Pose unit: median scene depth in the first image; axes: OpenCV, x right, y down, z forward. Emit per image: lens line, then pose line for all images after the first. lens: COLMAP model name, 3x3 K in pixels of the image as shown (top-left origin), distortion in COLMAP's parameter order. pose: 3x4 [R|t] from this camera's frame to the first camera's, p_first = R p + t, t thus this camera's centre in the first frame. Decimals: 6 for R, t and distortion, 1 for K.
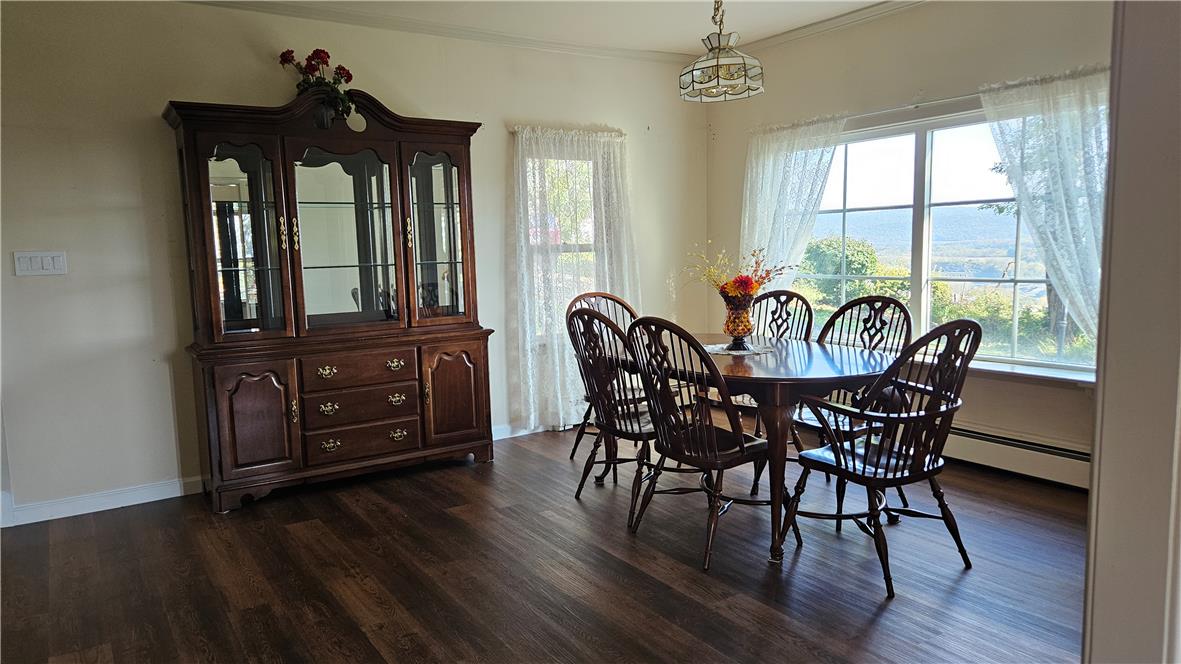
lens RADIAL K [[779.0, 0, 587.6], [0, 779.0, 336.0], [0, 0, 1]] dist [0.068927, -0.005615]
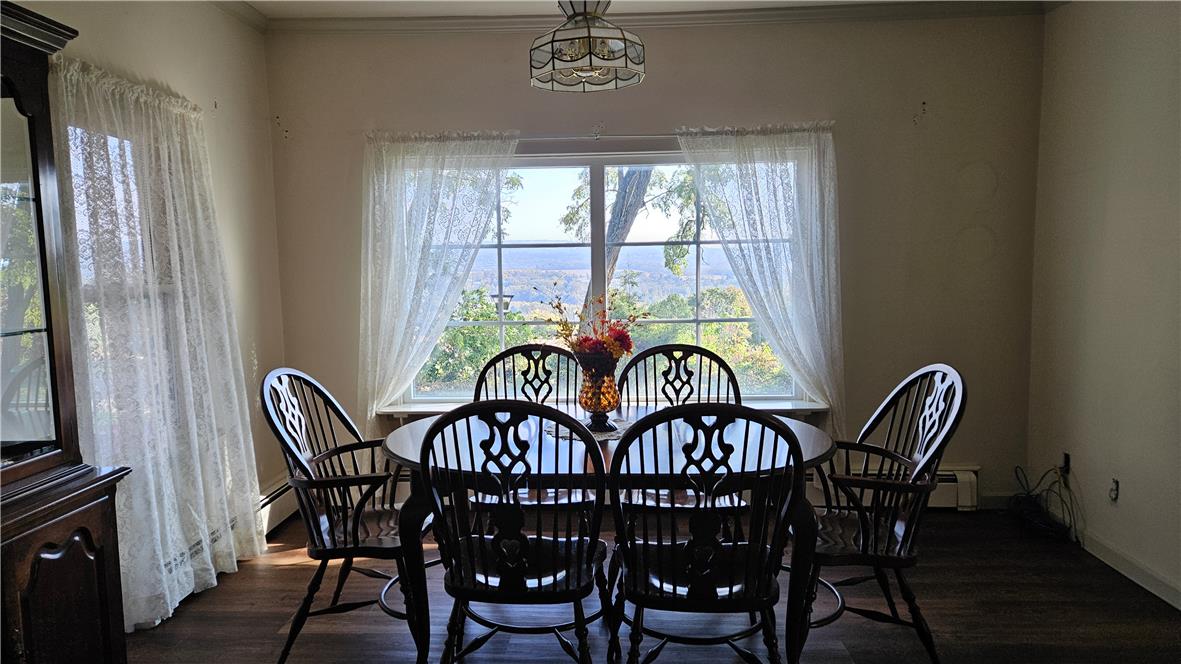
lens RADIAL K [[779.0, 0, 590.5], [0, 779.0, 336.4], [0, 0, 1]] dist [0.068927, -0.005615]
pose [[0.593992, -0.058876, 0.802313, -0.386388], [0.098123, 0.995174, 0.000383, -0.067565], [-0.798464, 0.078497, 0.596903, 0.541557]]
